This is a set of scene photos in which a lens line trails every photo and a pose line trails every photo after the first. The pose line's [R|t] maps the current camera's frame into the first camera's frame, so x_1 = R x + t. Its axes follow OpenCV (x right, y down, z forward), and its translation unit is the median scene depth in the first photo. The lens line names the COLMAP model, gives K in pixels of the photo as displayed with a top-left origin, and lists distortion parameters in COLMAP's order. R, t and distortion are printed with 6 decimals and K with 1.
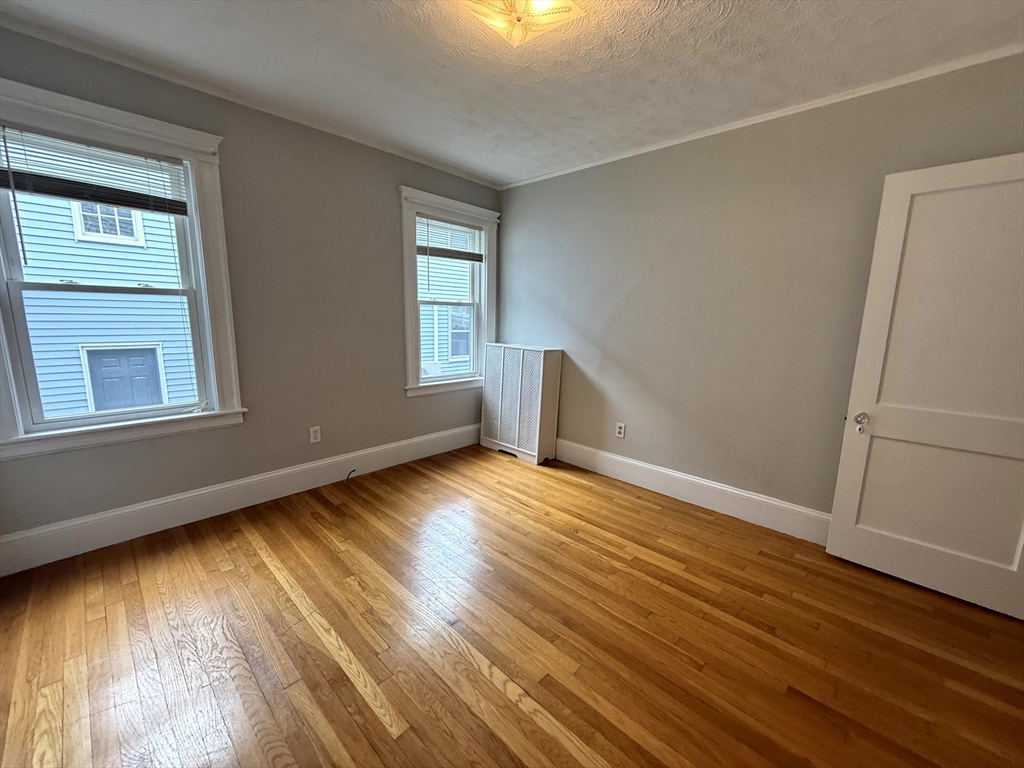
lens RADIAL K [[409.1, 0, 519.2], [0, 409.1, 383.8], [0, 0, 1]] dist [-0.000598, 0.000203]
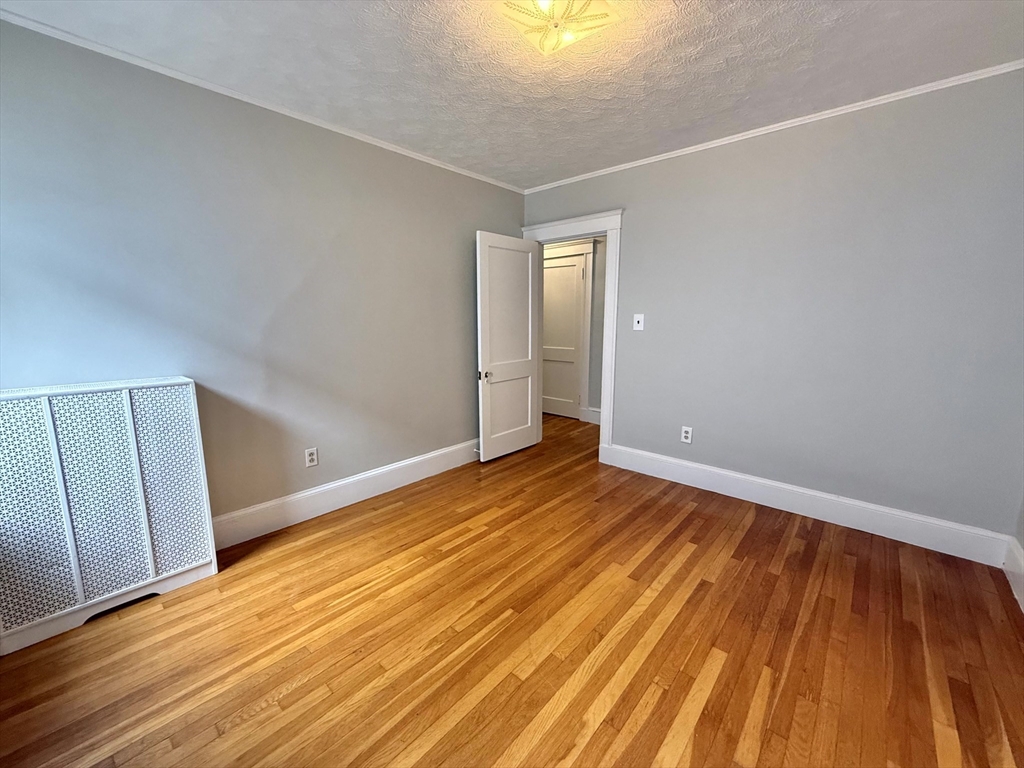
lens RADIAL K [[409.1, 0, 507.4], [0, 409.1, 380.3], [0, 0, 1]] dist [-0.000598, 0.000203]
pose [[-0.017455, -0.179299, 0.983640, -0.715566], [0.164256, 0.969909, 0.179711, -0.157056], [-0.986263, 0.164705, 0.012521, 0.778669]]
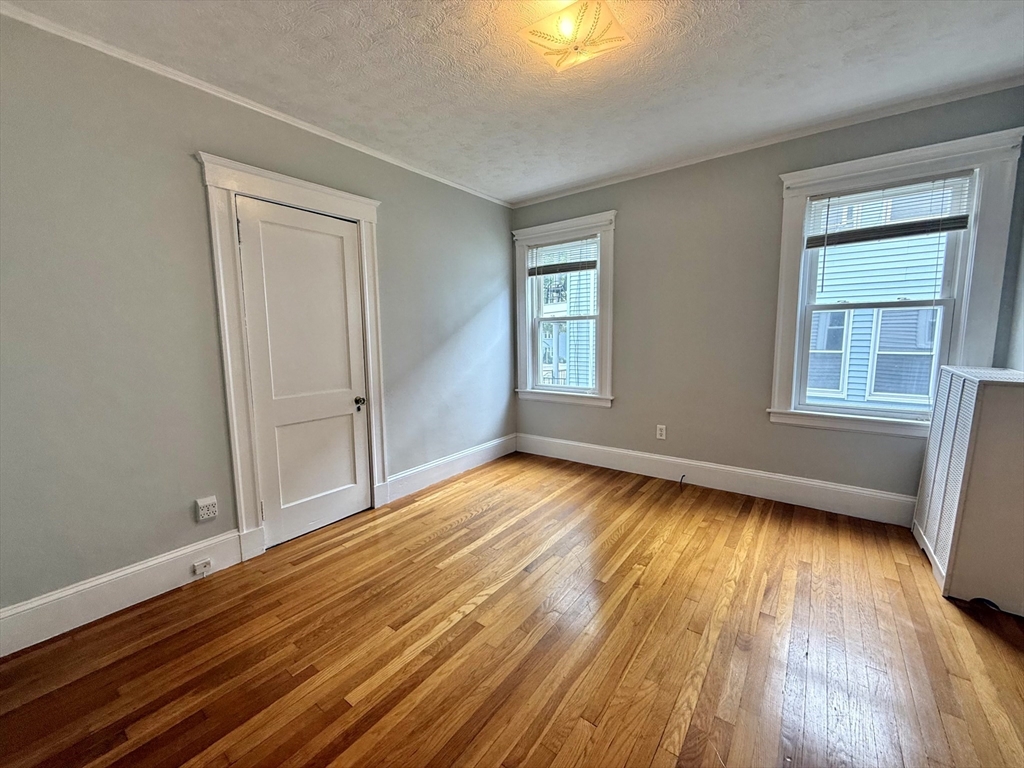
lens RADIAL K [[409.1, 0, 504.1], [0, 409.1, 381.3], [0, 0, 1]] dist [-0.000598, 0.000203]
pose [[0.093906, 0.088293, -0.991658, 0.710280], [-0.147469, 0.986306, 0.073852, -0.043600], [0.984599, 0.139304, 0.105641, 0.508733]]
